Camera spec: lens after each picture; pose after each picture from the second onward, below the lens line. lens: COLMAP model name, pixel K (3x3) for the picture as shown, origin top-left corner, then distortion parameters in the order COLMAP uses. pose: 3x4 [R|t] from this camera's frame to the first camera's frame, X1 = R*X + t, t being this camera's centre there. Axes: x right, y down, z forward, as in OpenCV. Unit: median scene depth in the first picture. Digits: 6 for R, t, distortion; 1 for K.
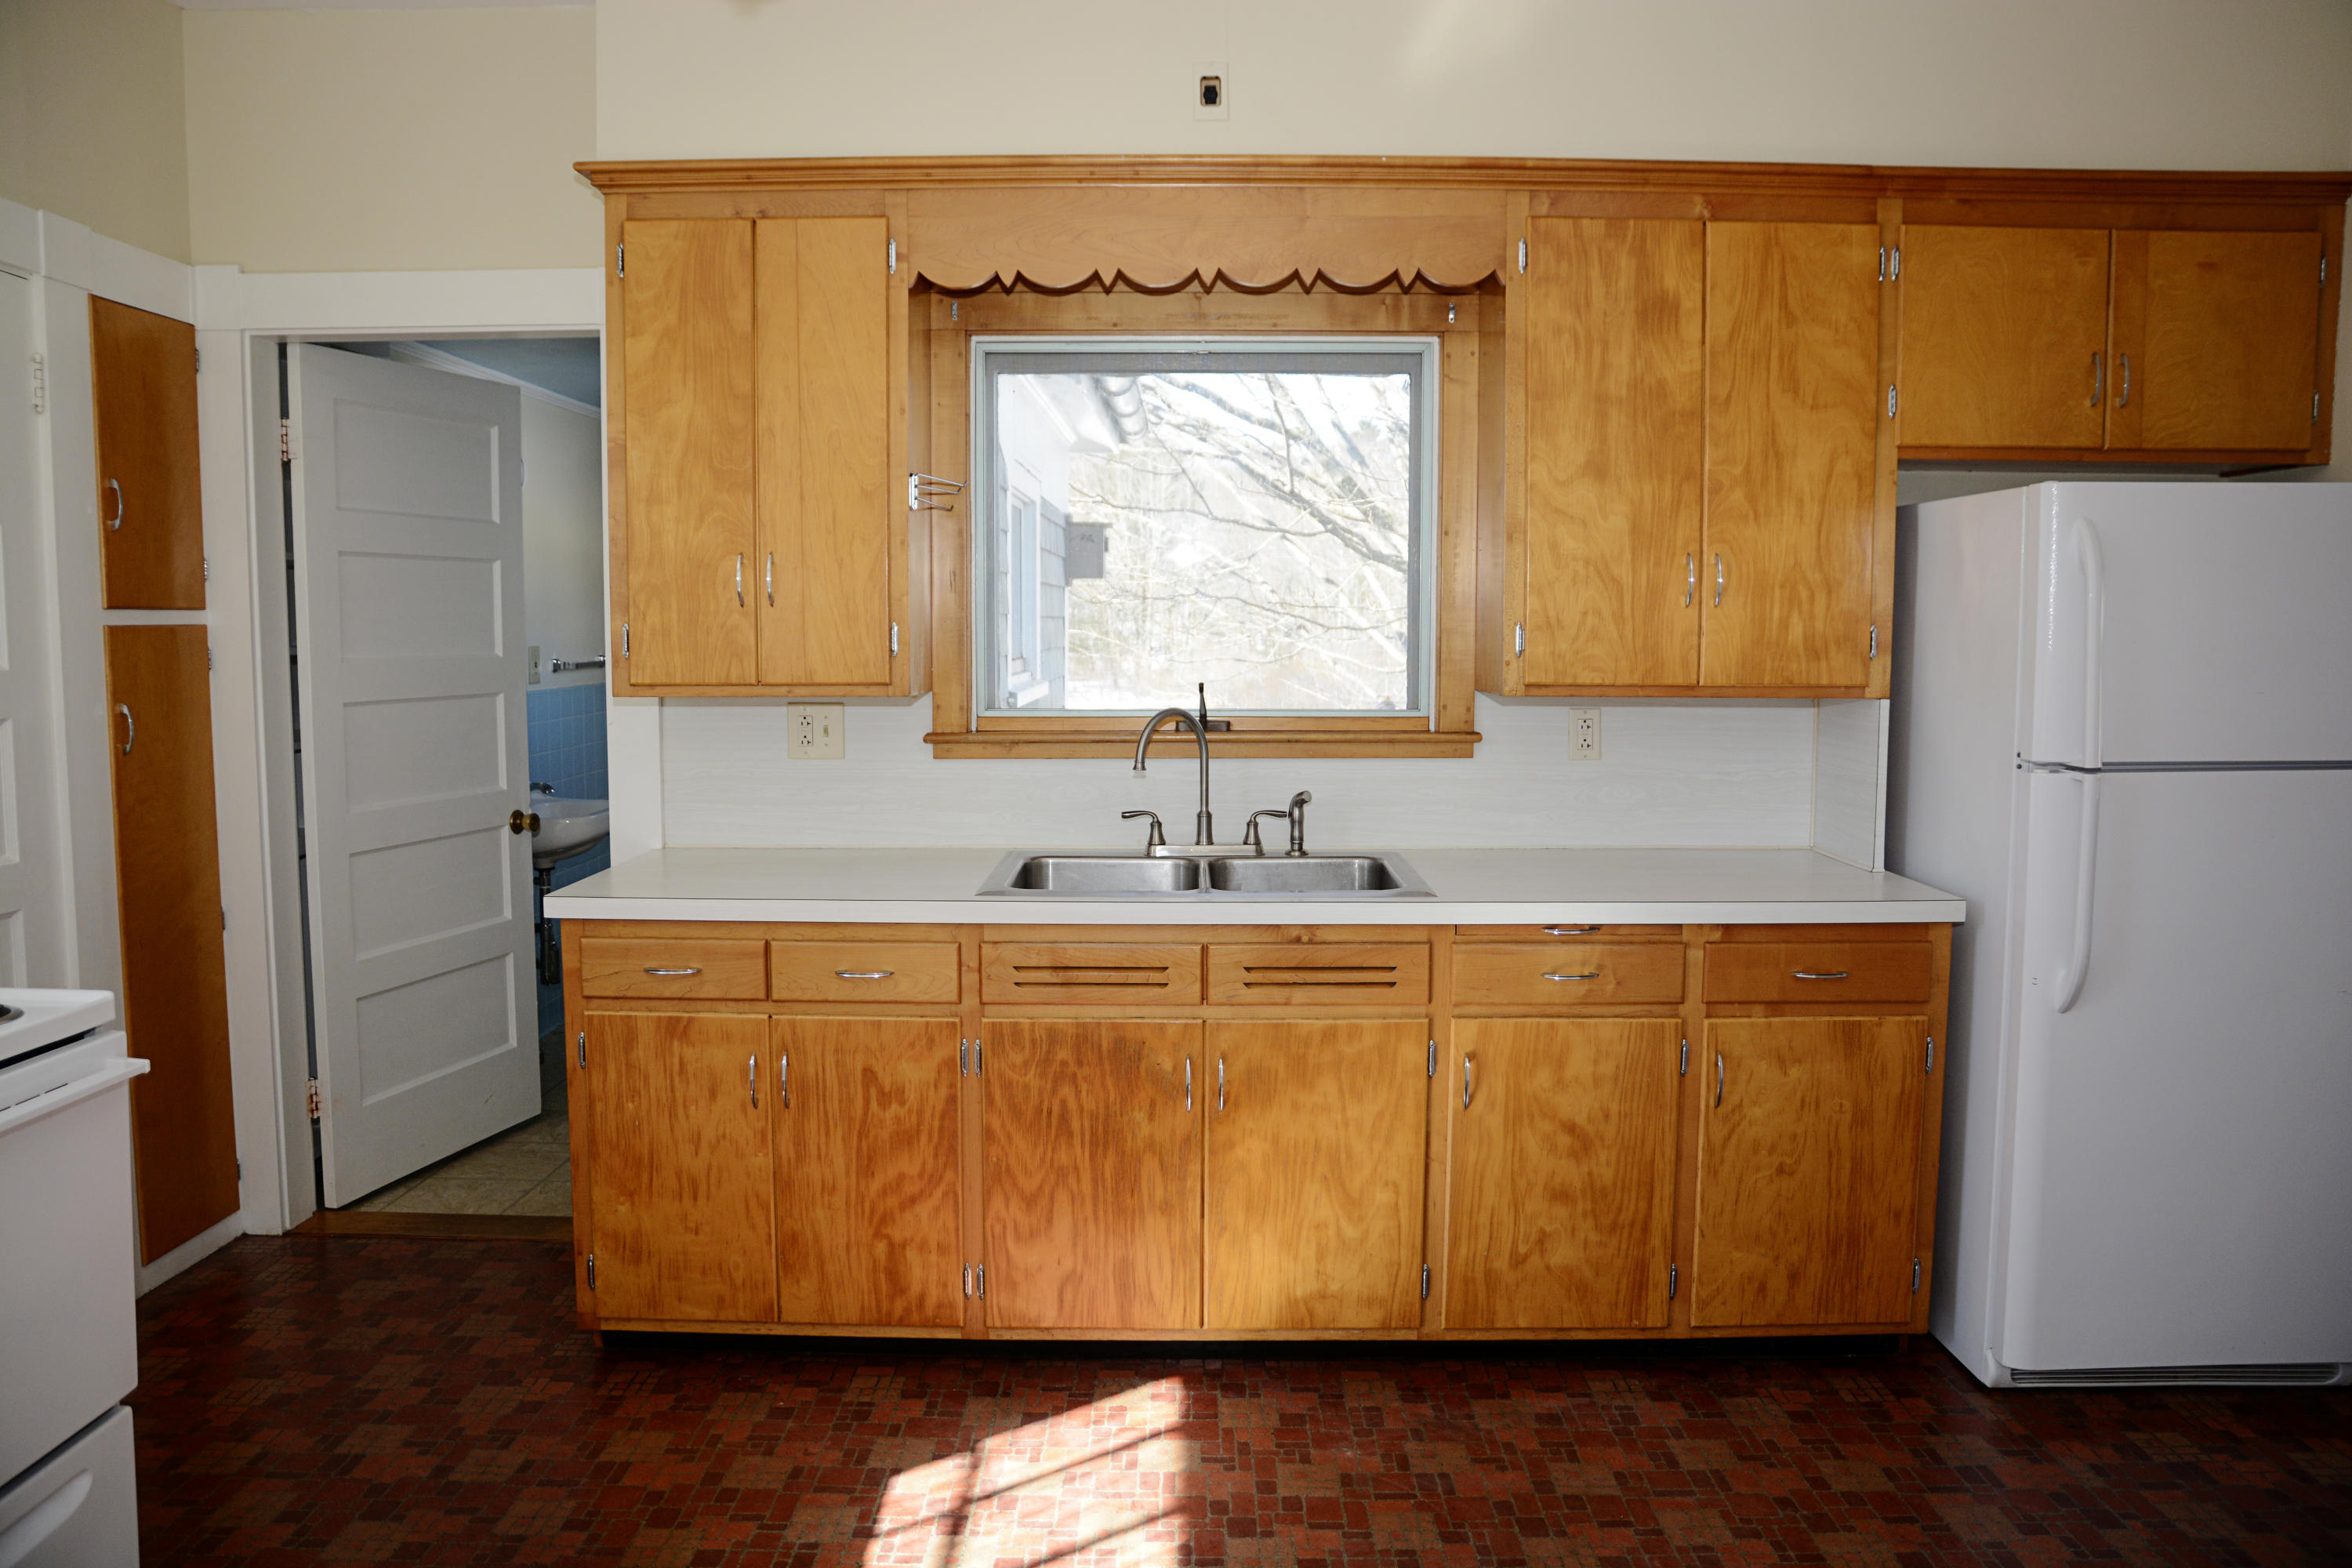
lens RADIAL K [[1631.9, 0, 1180.5], [0, 1631.9, 762.6], [0, 0, 1]] dist [-0.110257, 0.068493]
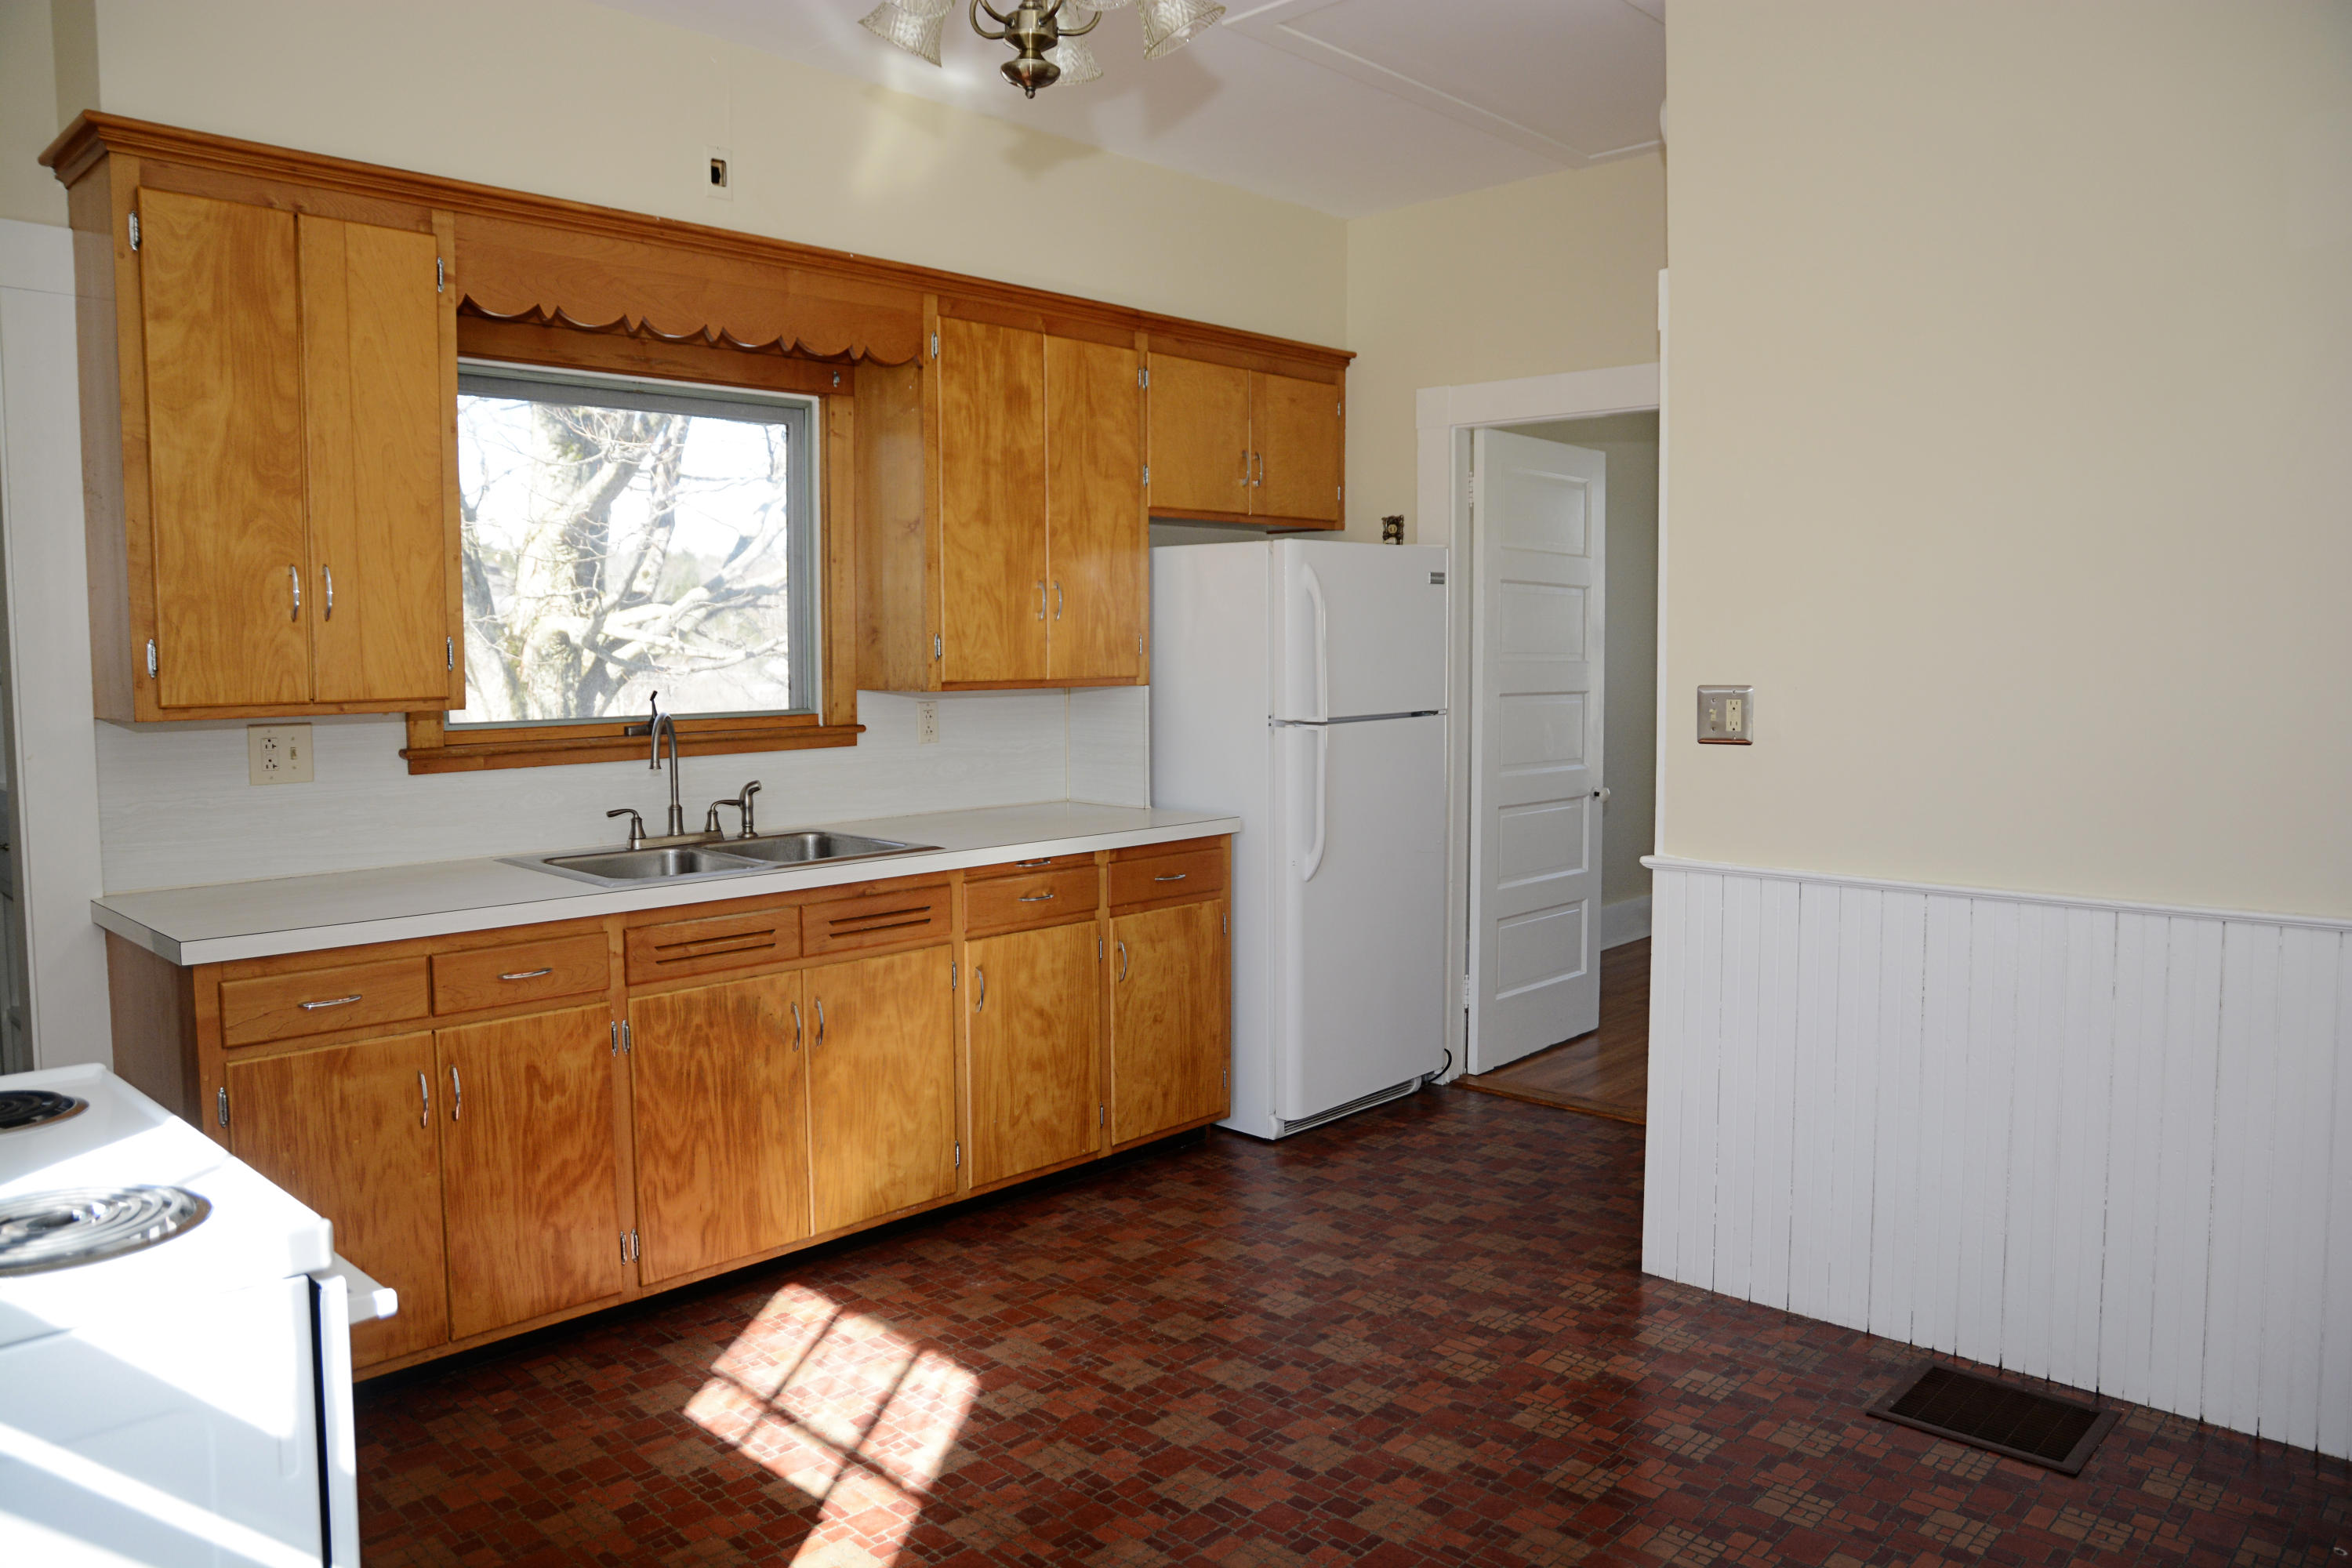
lens RADIAL K [[1631.9, 0, 1168.8], [0, 1631.9, 770.3], [0, 0, 1]] dist [-0.110257, 0.068493]
pose [[0.692507, -0.062137, 0.718730, -0.606848], [0.065795, 0.997571, 0.022849, 0.003416], [-0.718405, 0.031466, 0.694913, -0.012187]]
